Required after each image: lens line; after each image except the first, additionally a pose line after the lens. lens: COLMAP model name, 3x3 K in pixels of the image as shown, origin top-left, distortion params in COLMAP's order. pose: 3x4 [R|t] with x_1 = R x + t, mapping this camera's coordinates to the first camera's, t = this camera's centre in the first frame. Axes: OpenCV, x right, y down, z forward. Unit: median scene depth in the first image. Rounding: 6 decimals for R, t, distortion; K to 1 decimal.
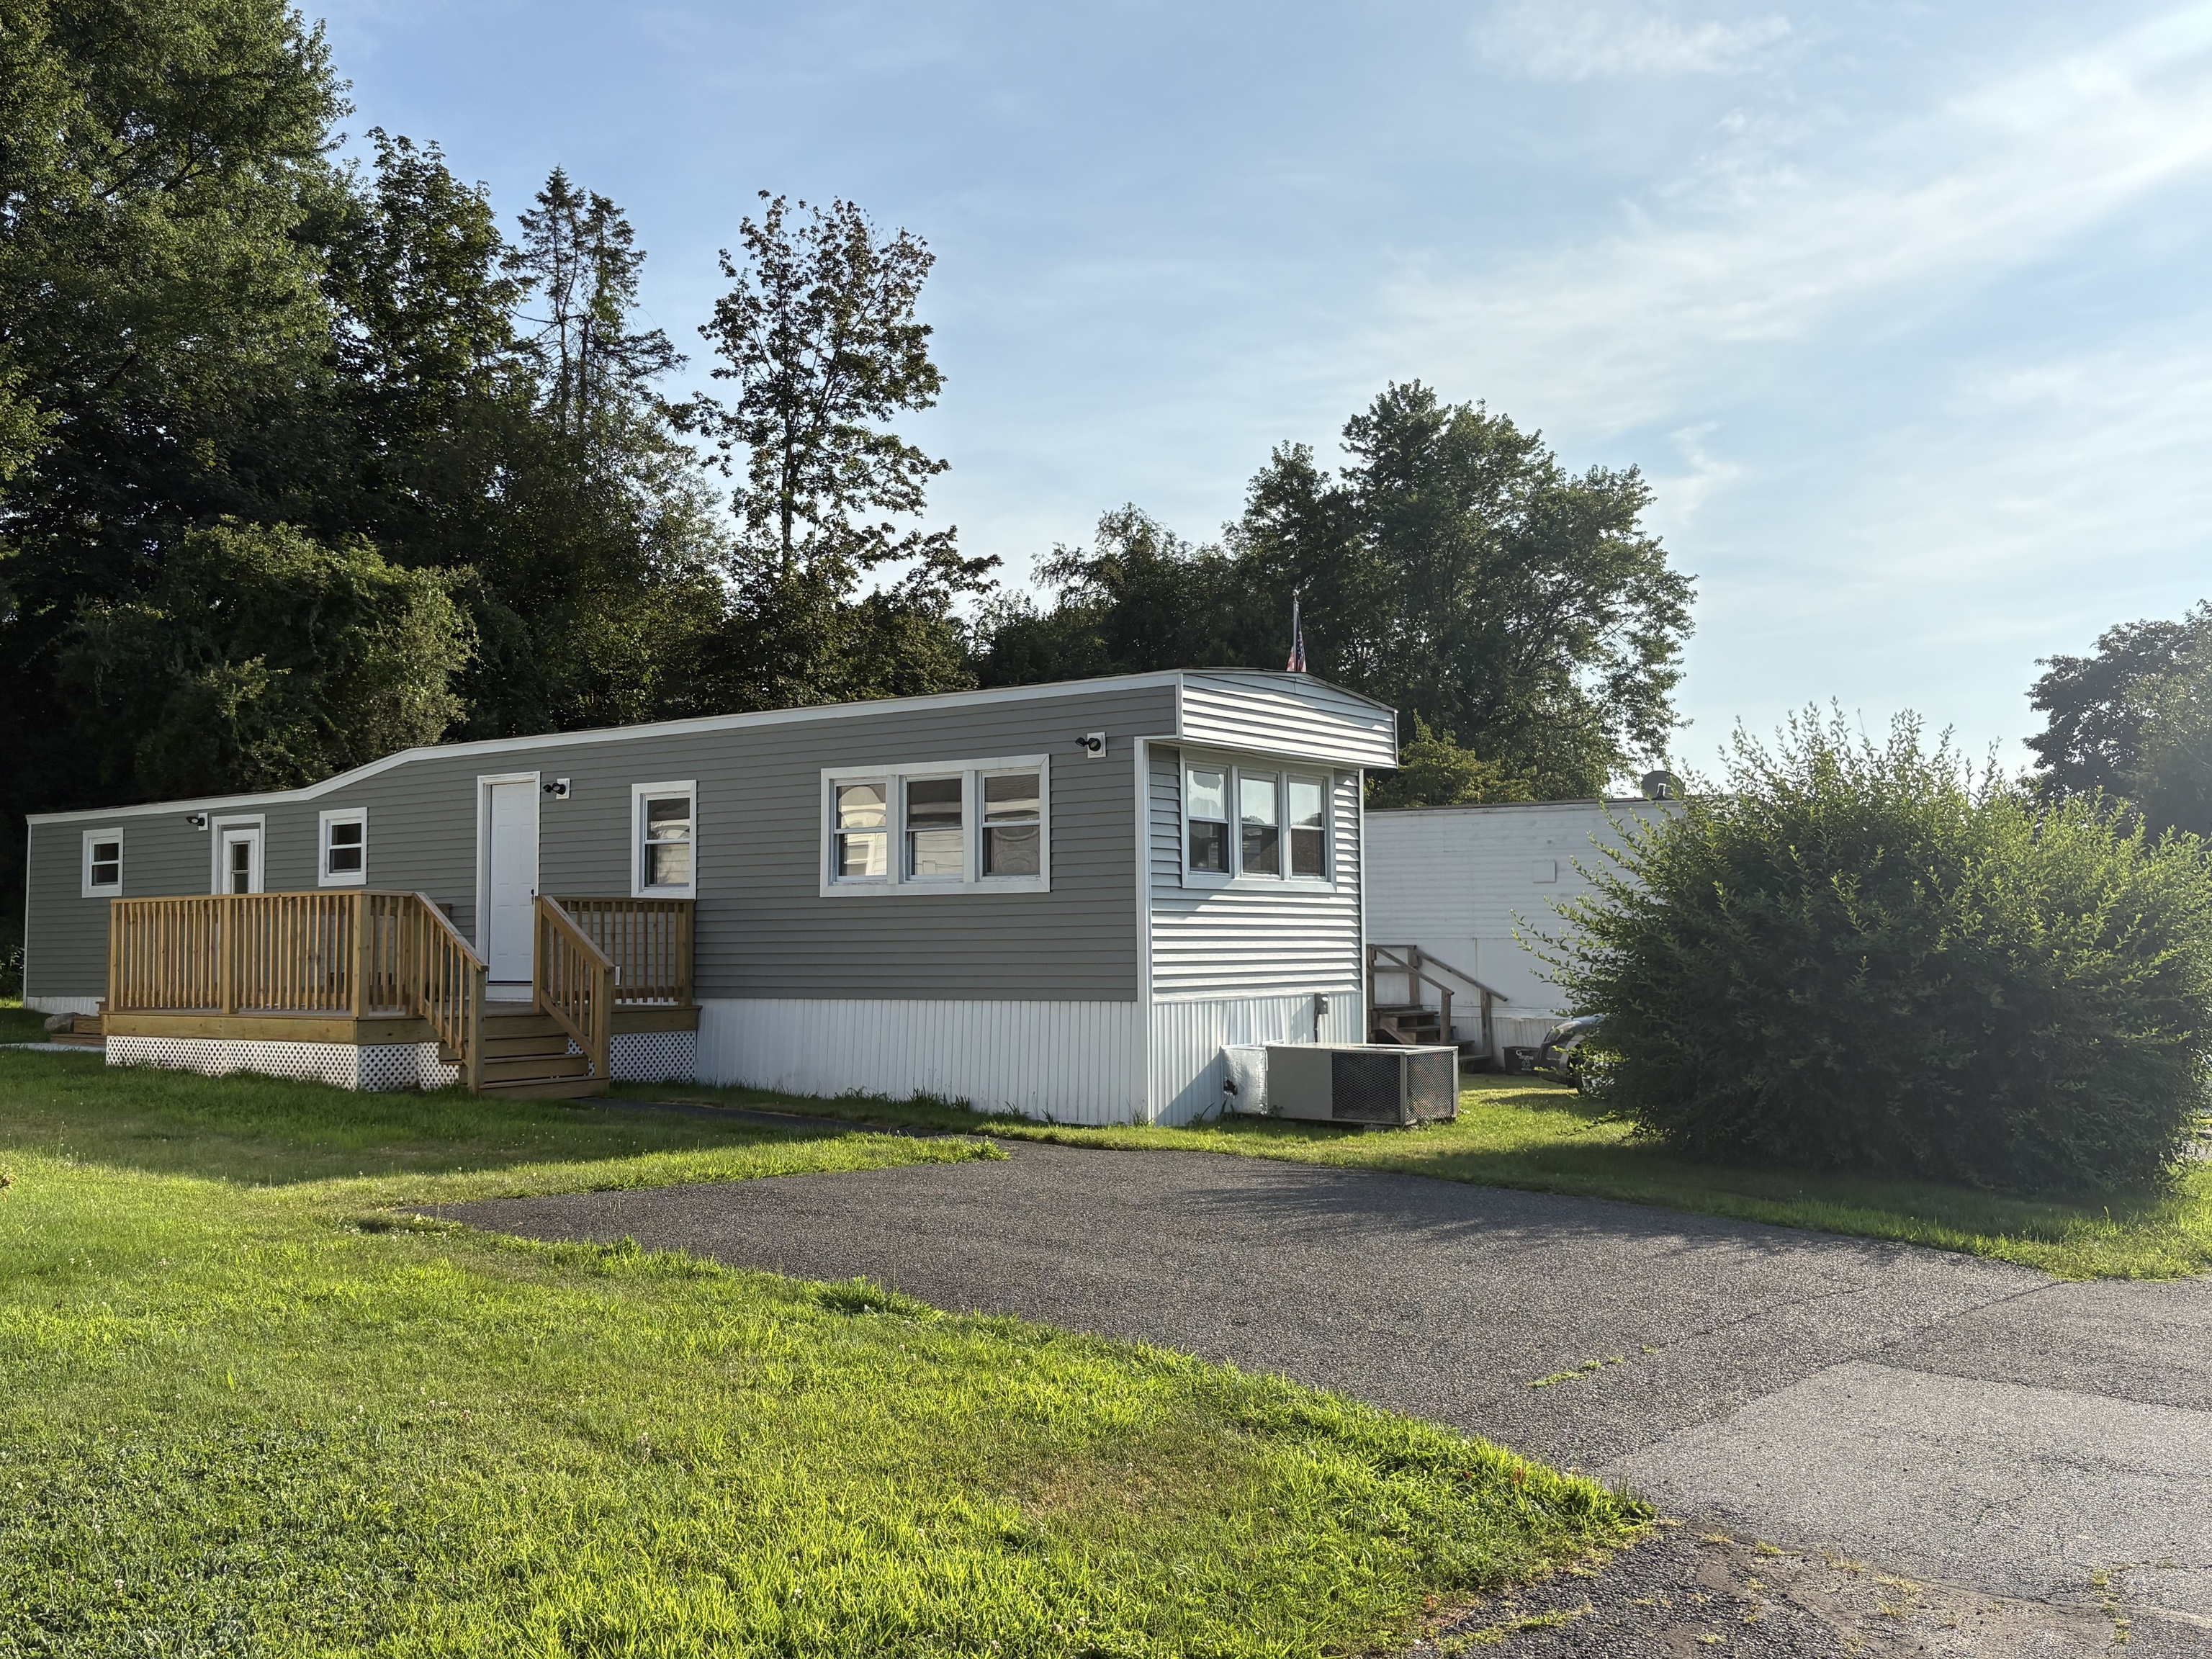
lens RADIAL K [[1970.9, 0, 1124.4], [0, 1970.9, 816.6], [0, 0, 1]] dist [0.013965, -0.025172]
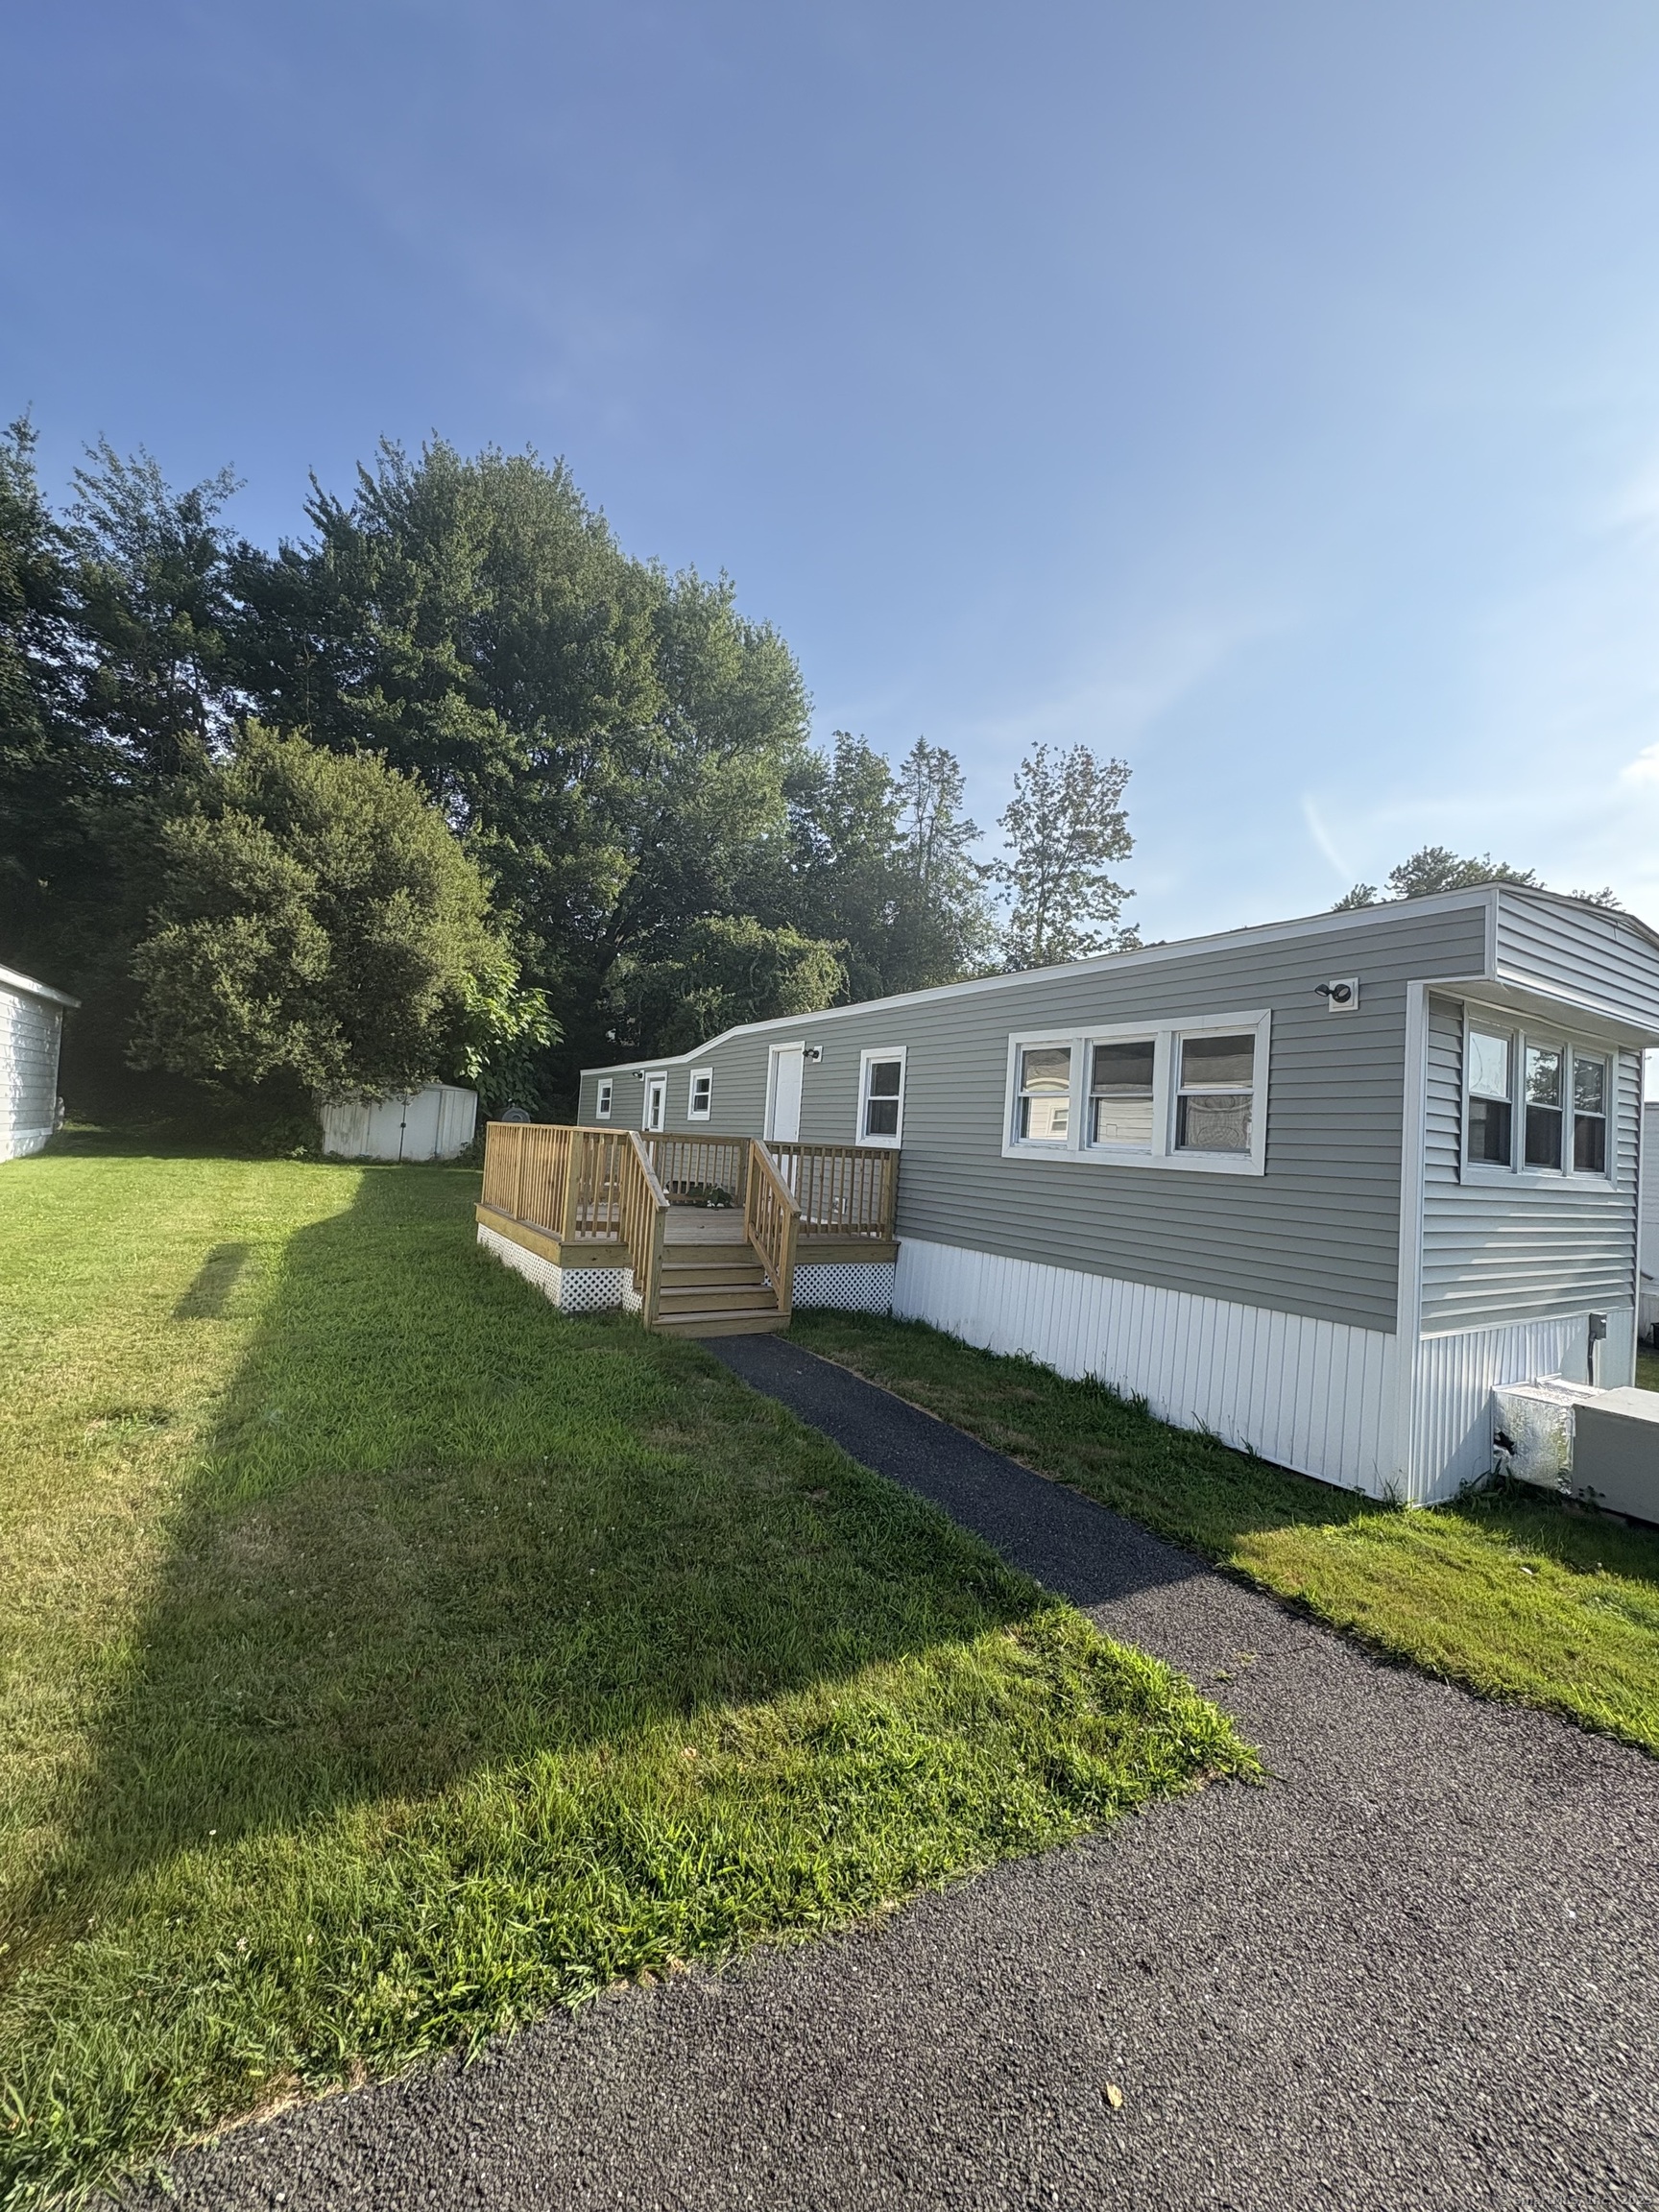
lens RADIAL K [[881.2, 0, 824.9], [0, 881.2, 1111.9], [0, 0, 1]] dist [0.003304, -0.000141]
pose [[0.914273, 0.049888, -0.402014, -0.030240], [-0.042511, 0.998724, 0.027257, 0.004648], [0.402861, -0.007830, 0.915228, 0.300660]]
